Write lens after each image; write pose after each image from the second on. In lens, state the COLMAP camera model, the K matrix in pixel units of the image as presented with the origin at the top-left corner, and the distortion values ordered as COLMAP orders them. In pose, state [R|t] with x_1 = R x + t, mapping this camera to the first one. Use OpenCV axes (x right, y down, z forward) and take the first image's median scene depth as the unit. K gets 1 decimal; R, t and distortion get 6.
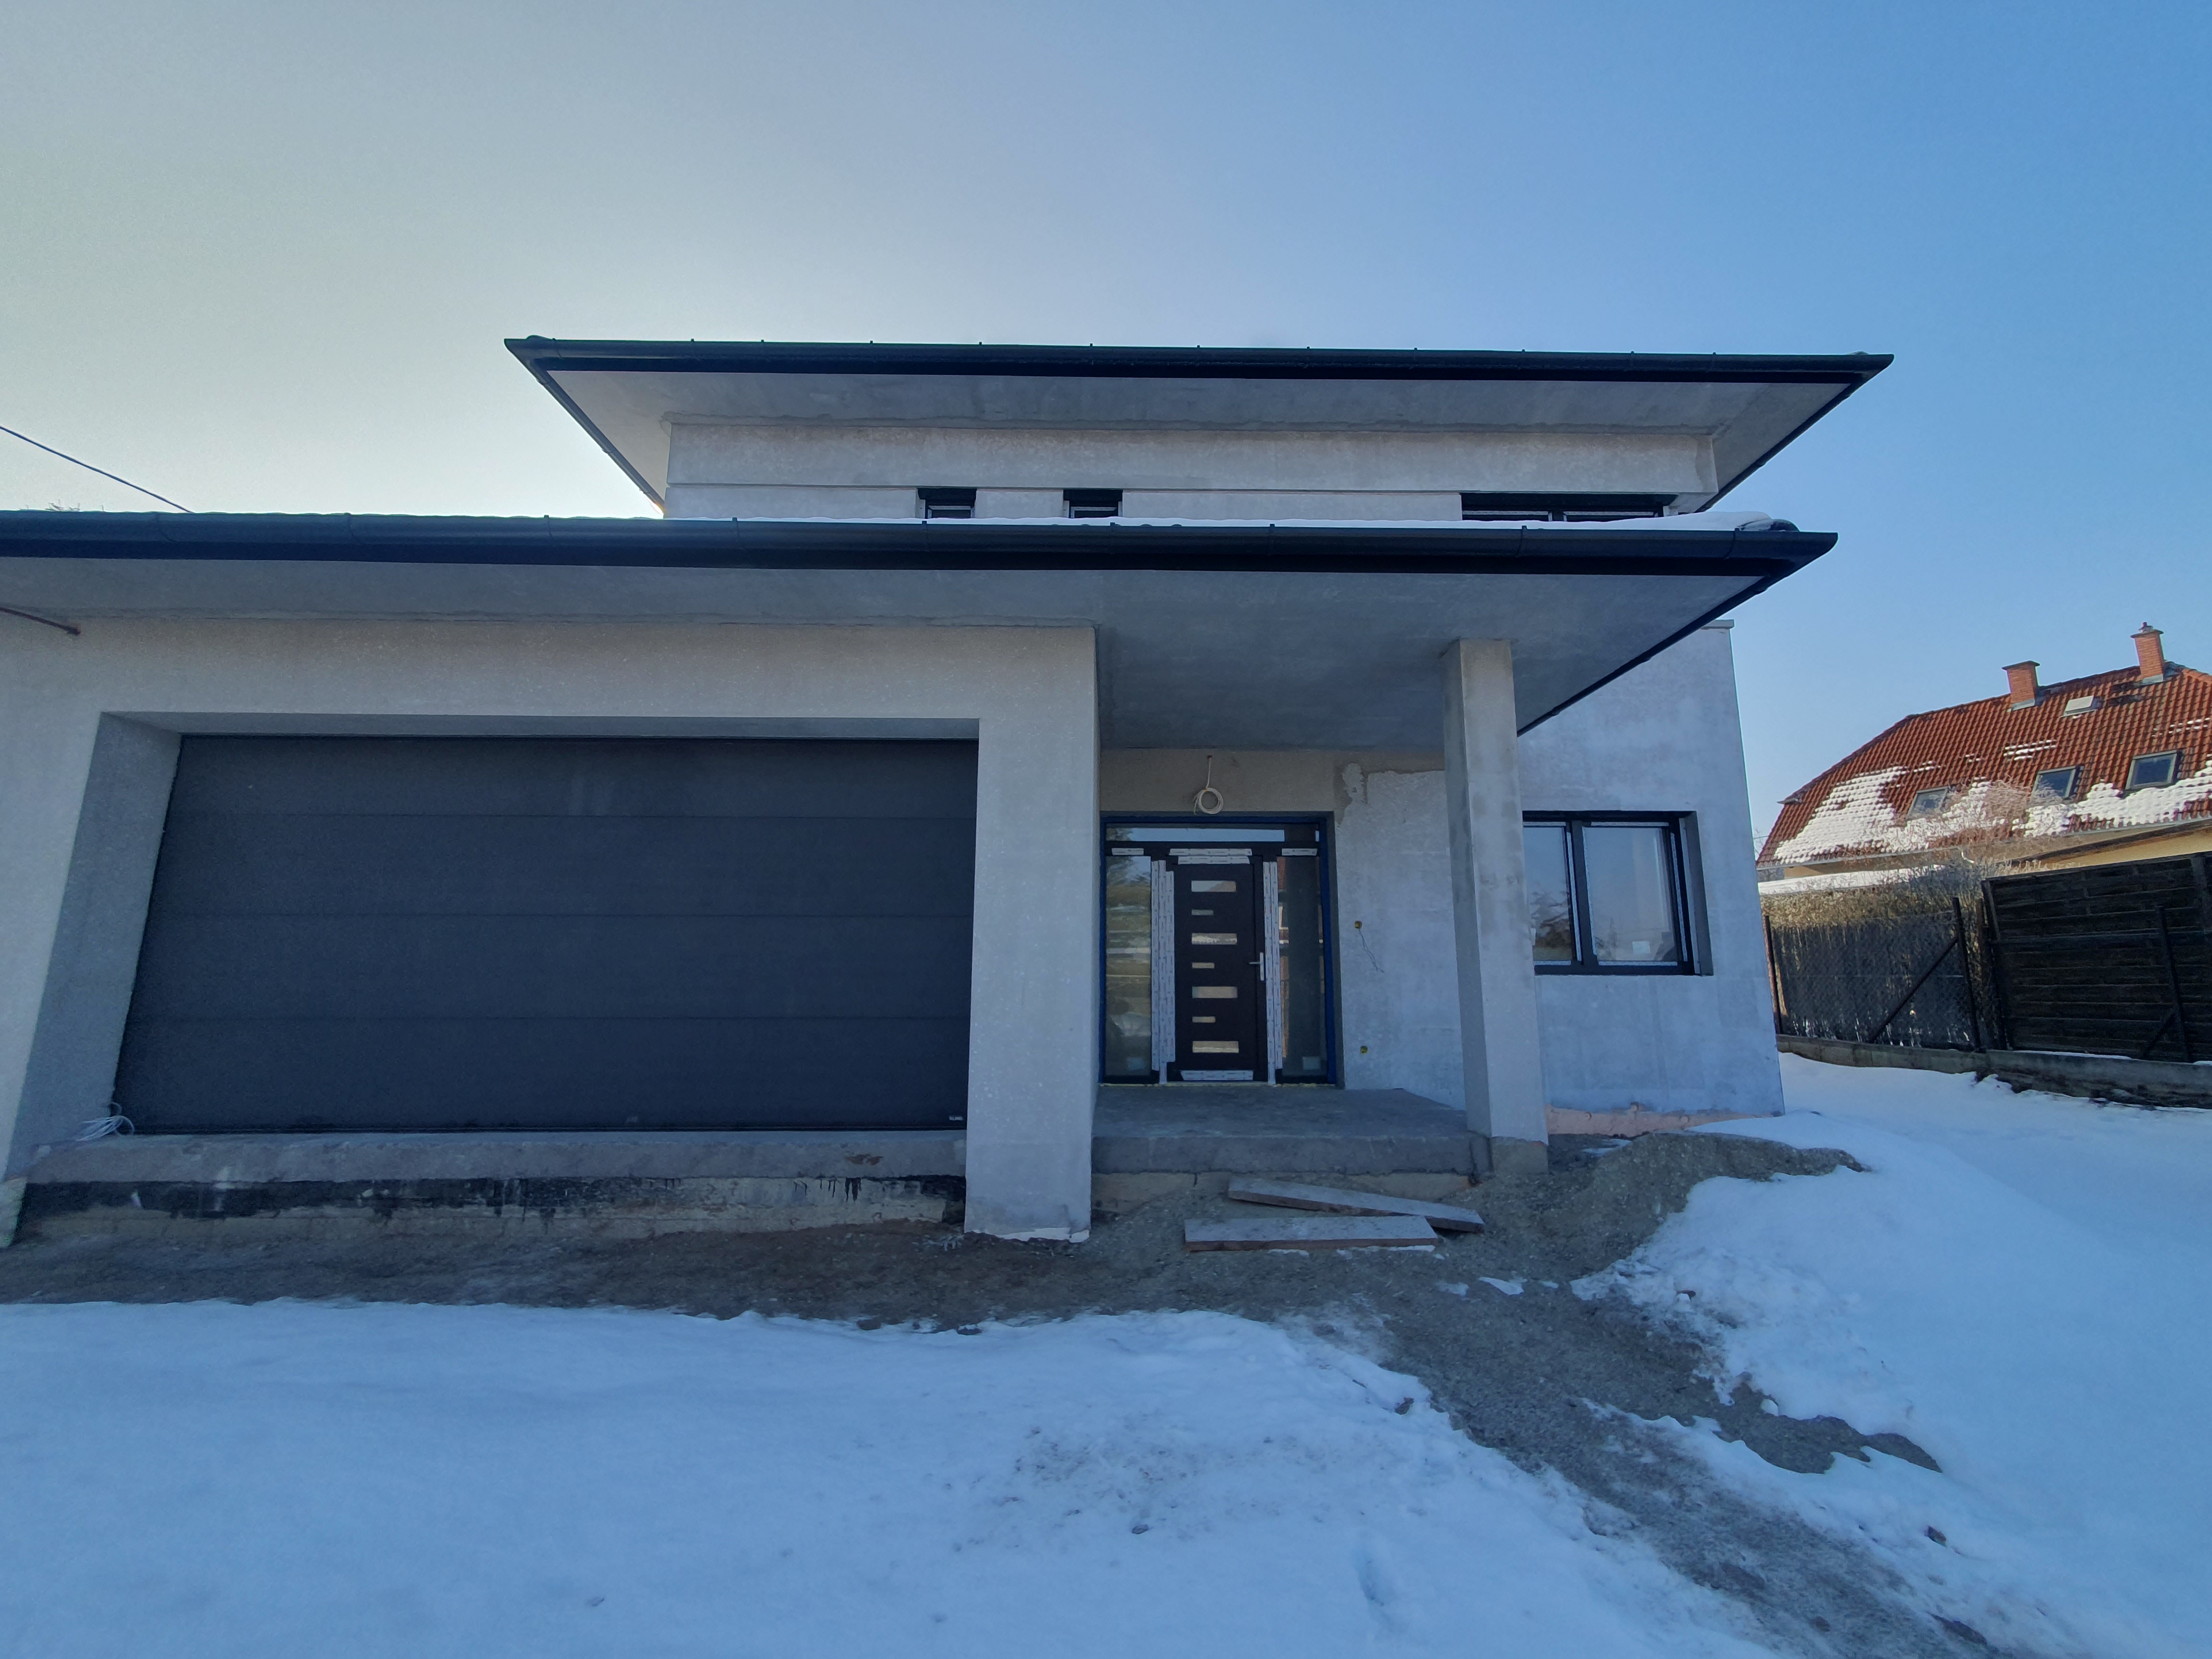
lens RADIAL K [[875.6, 0, 1107.3], [0, 875.6, 839.7], [0, 0, 1]] dist [0.000521, 0.000013]
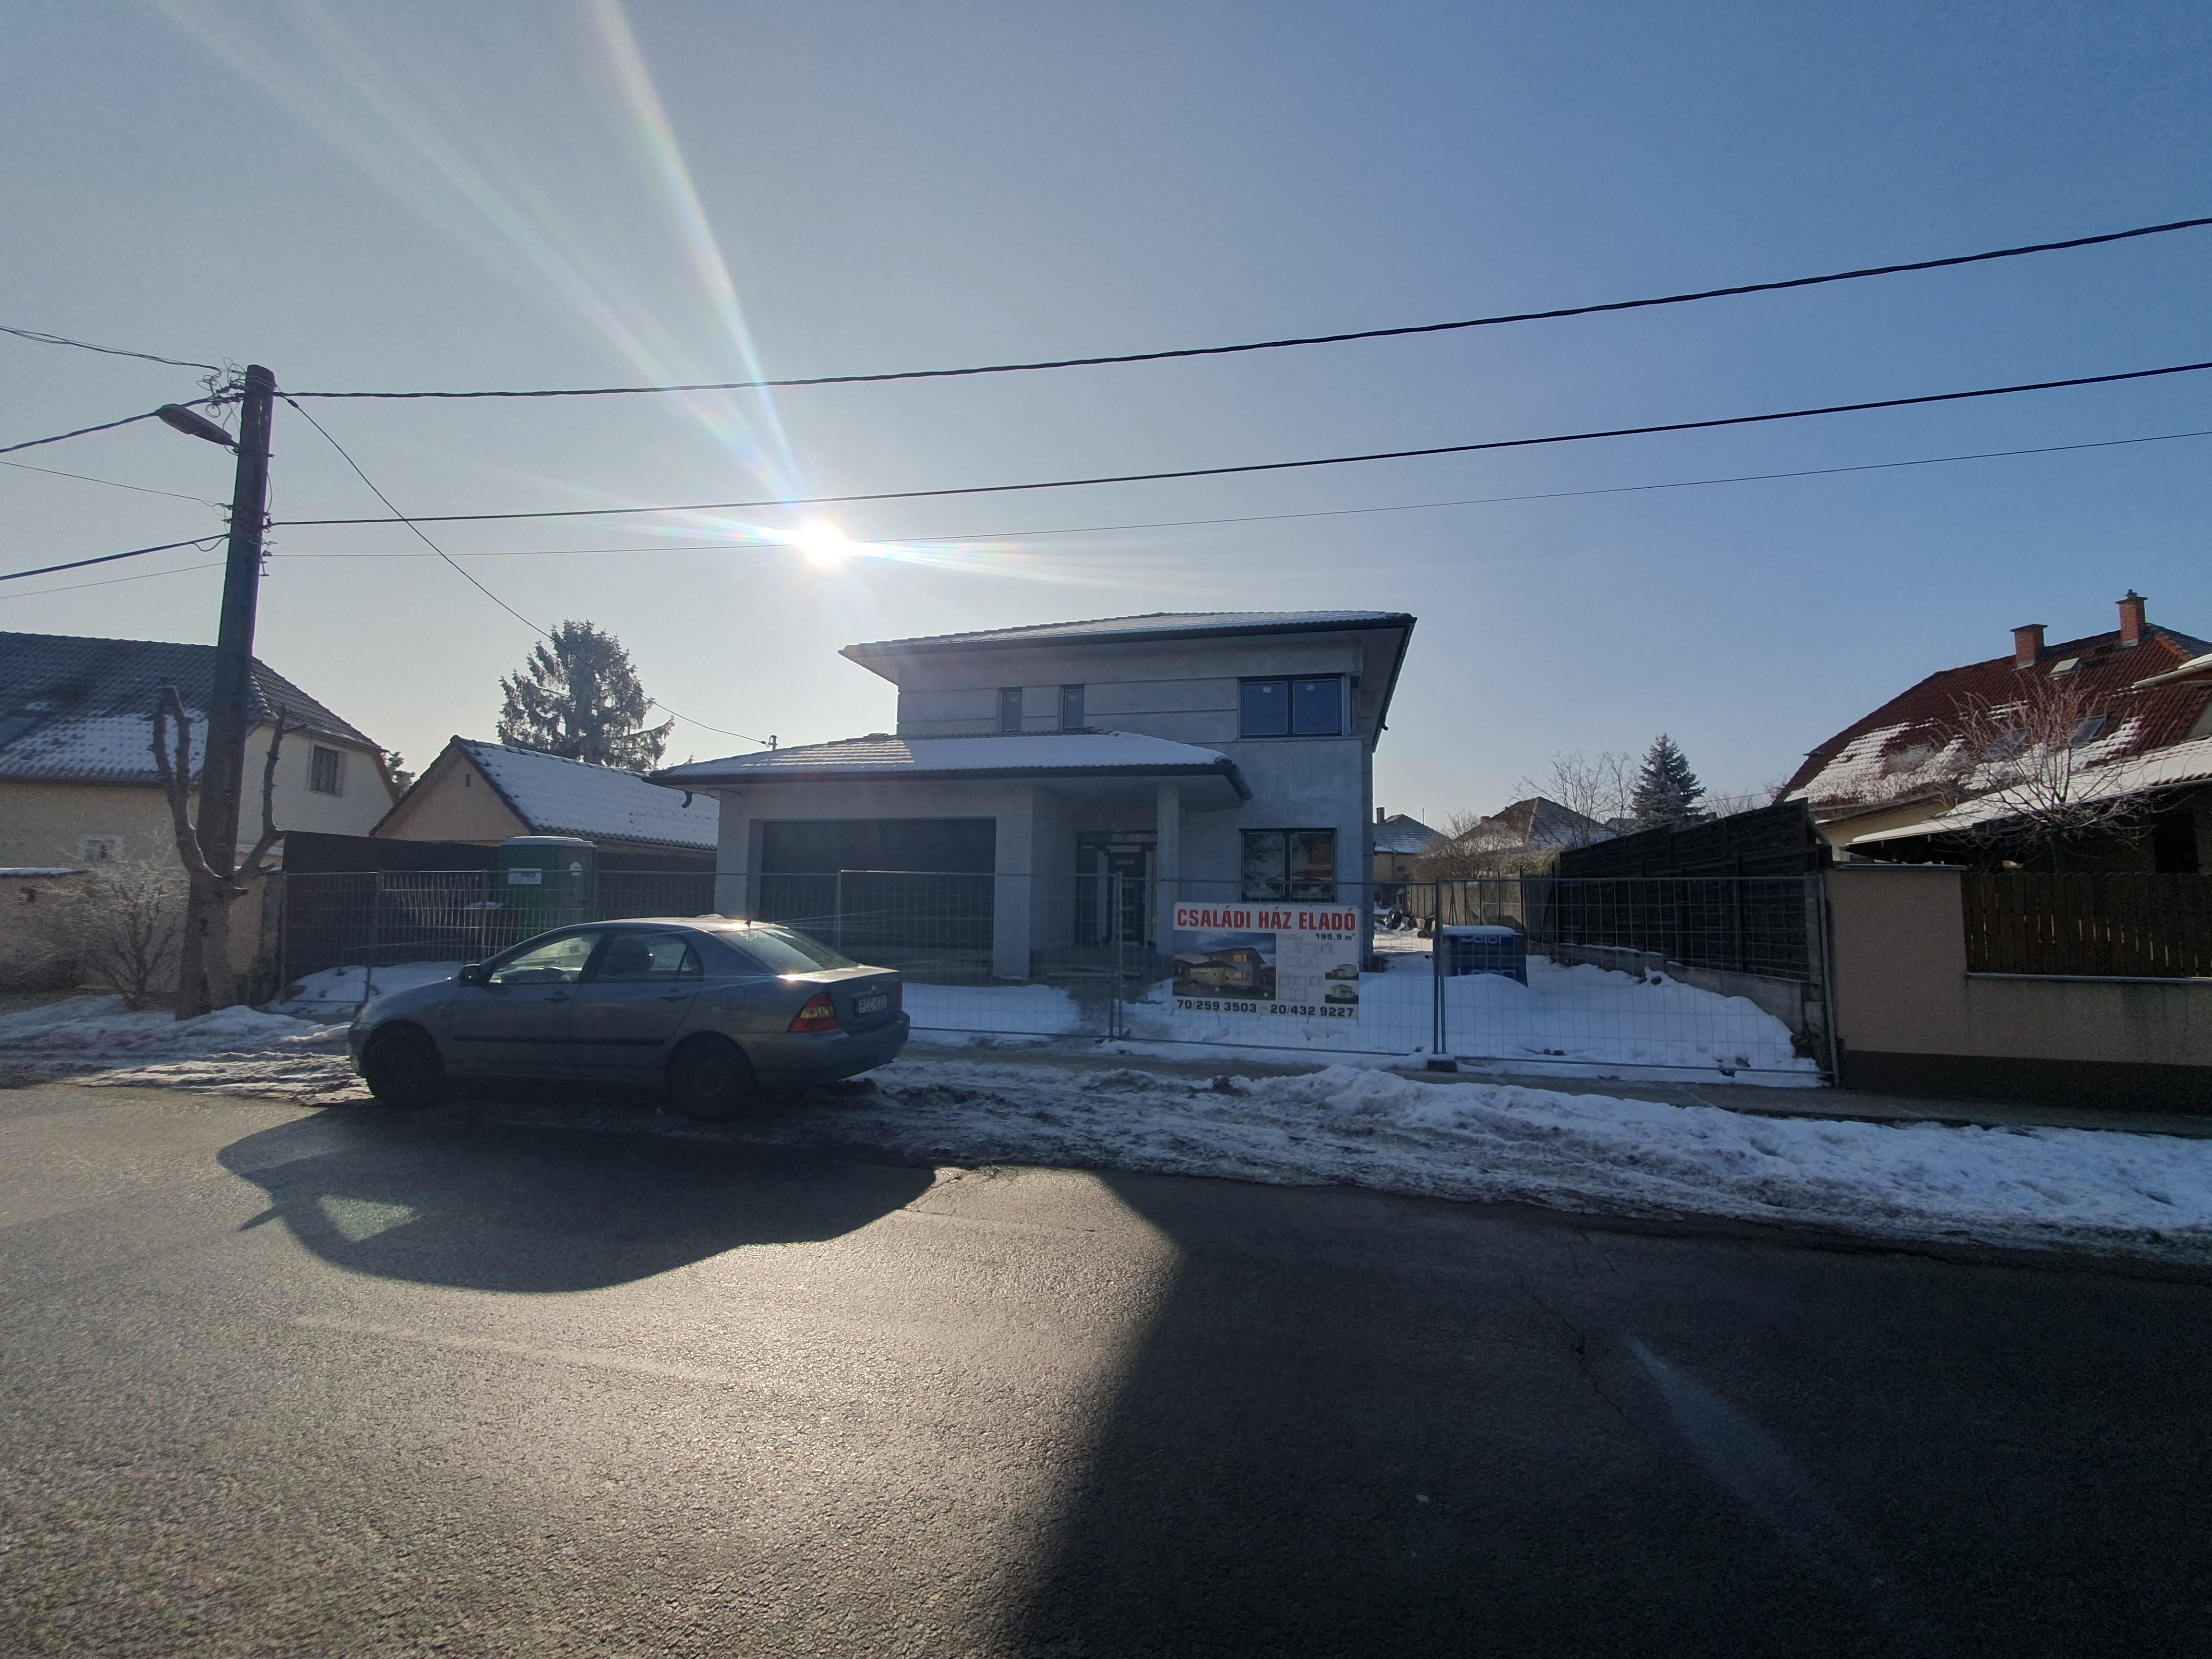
lens RADIAL K [[875.6, 0, 1108.5], [0, 875.6, 828.4], [0, 0, 1]] dist [0.000521, 0.000013]
pose [[0.970311, -0.011935, -0.241566, 0.196215], [0.029051, 0.997302, 0.067416, -0.058853], [0.240110, -0.072433, 0.968040, -0.377998]]
